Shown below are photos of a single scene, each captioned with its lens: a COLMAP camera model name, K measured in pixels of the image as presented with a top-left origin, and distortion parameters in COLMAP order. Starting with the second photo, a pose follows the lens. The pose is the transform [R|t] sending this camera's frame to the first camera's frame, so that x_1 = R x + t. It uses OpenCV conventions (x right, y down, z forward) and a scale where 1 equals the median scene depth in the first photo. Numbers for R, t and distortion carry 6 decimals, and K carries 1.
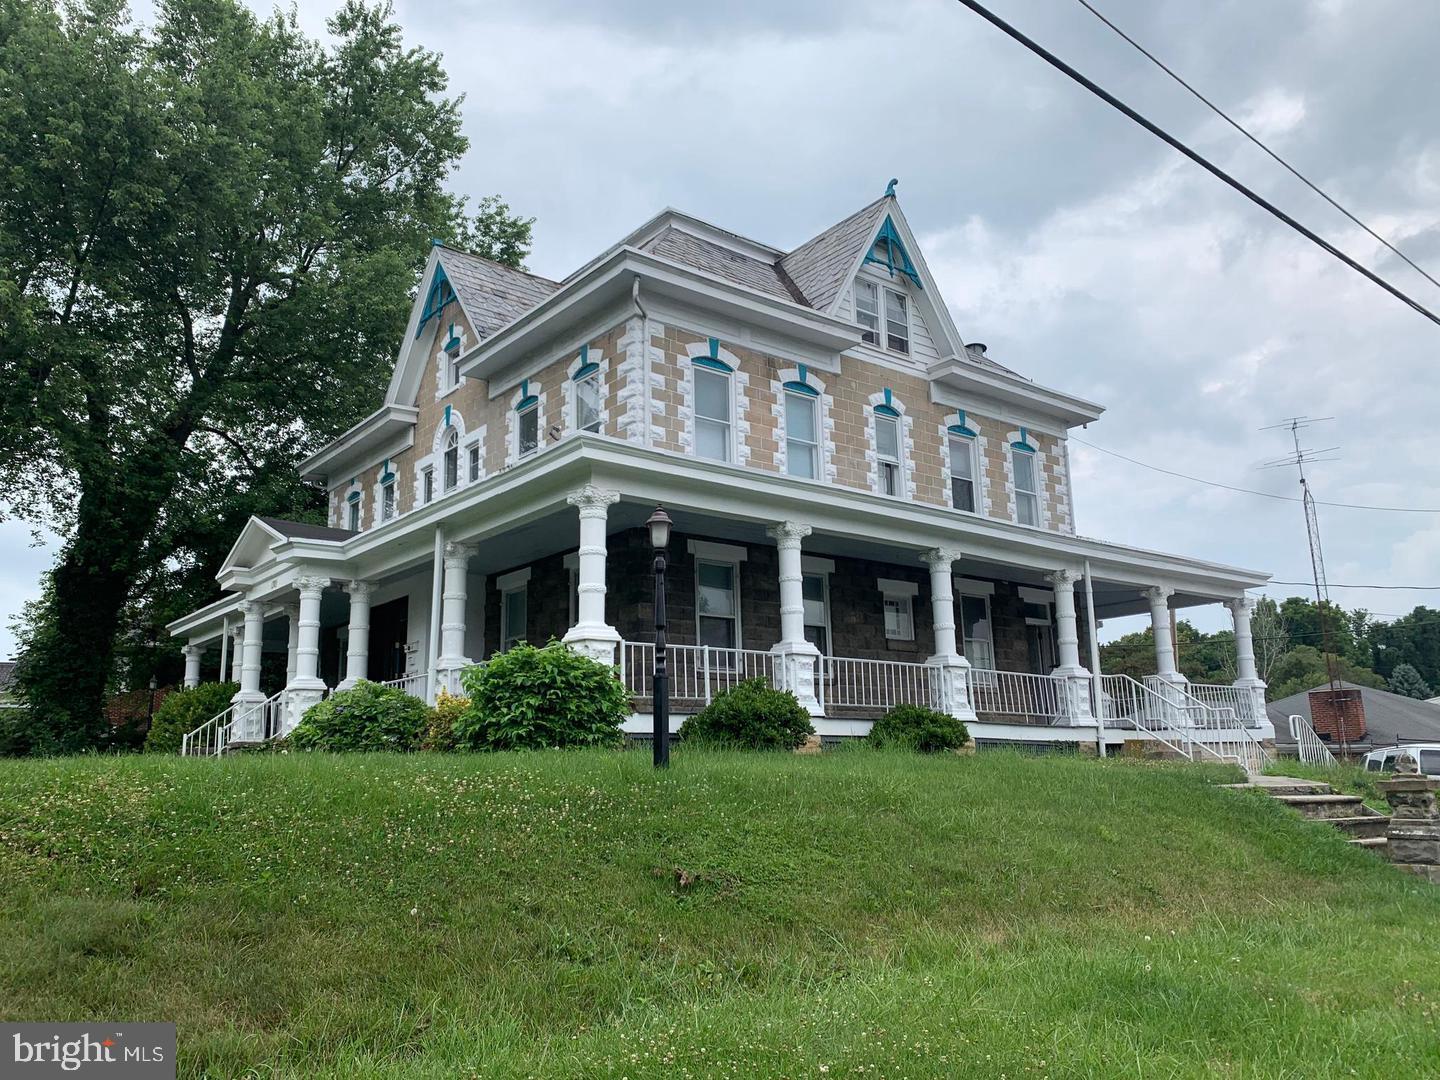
lens RADIAL K [[1110.3, 0, 723.6], [0, 1110.3, 533.6], [0, 0, 1]] dist [0.038014, -0.049884]
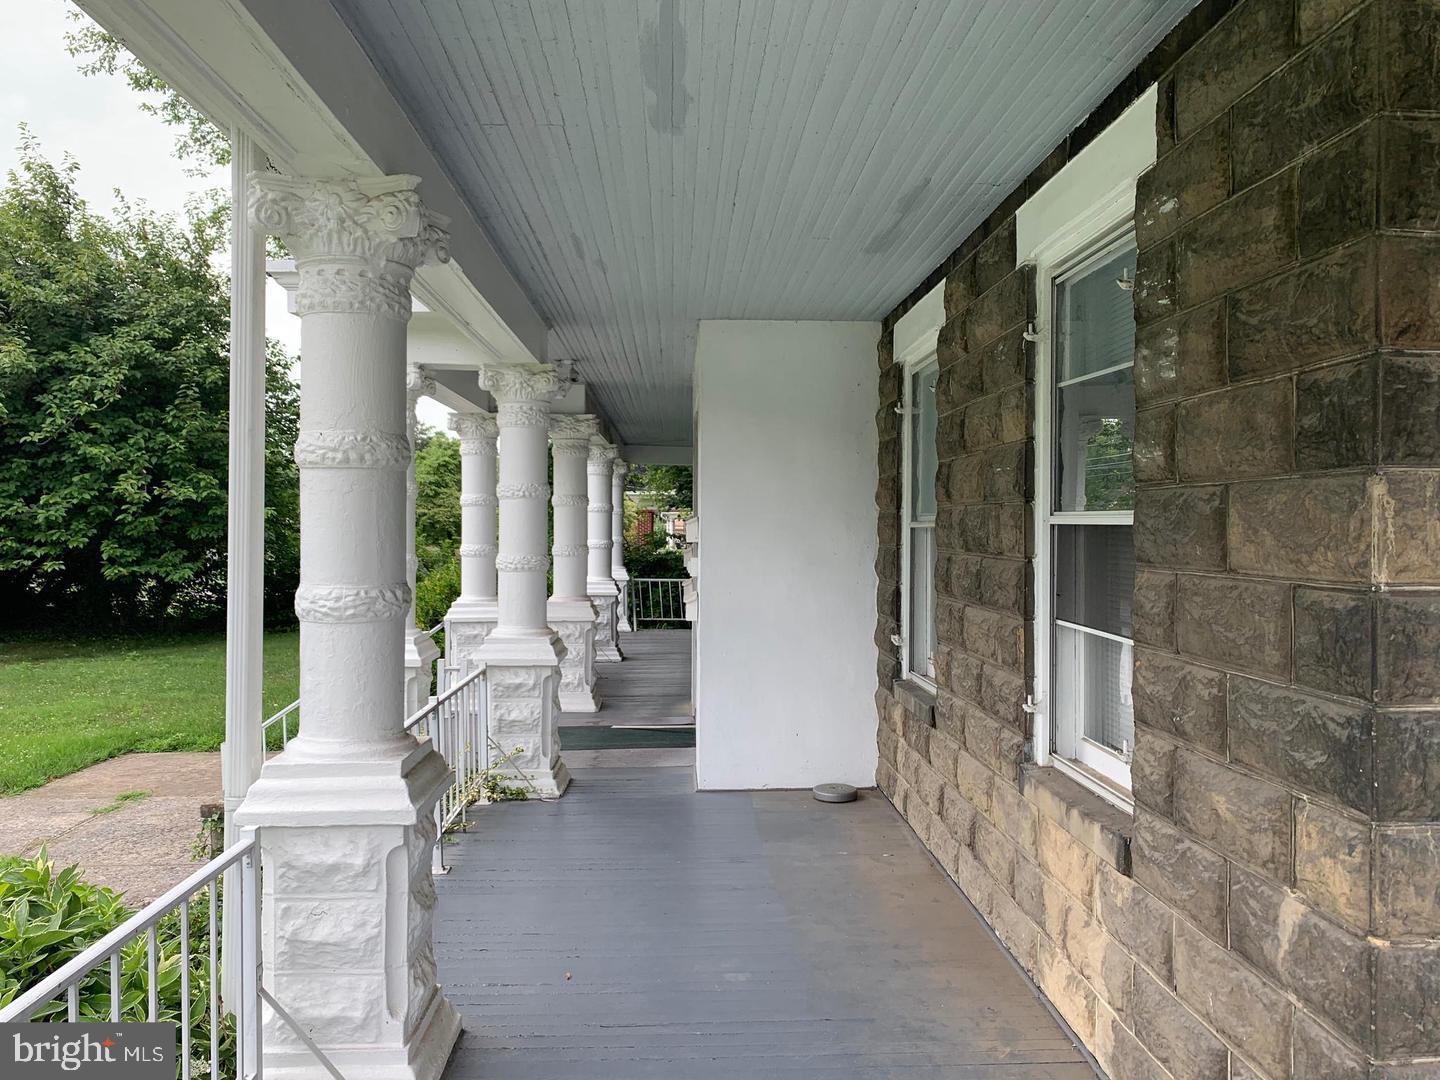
lens RADIAL K [[1110.3, 0, 720.2], [0, 1110.3, 539.3], [0, 0, 1]] dist [0.038014, -0.049884]
pose [[0.804082, 0.027297, -0.593891, -0.047671], [0.115273, 0.972830, 0.200784, 0.028659], [0.583236, -0.229906, 0.779089, 0.674554]]
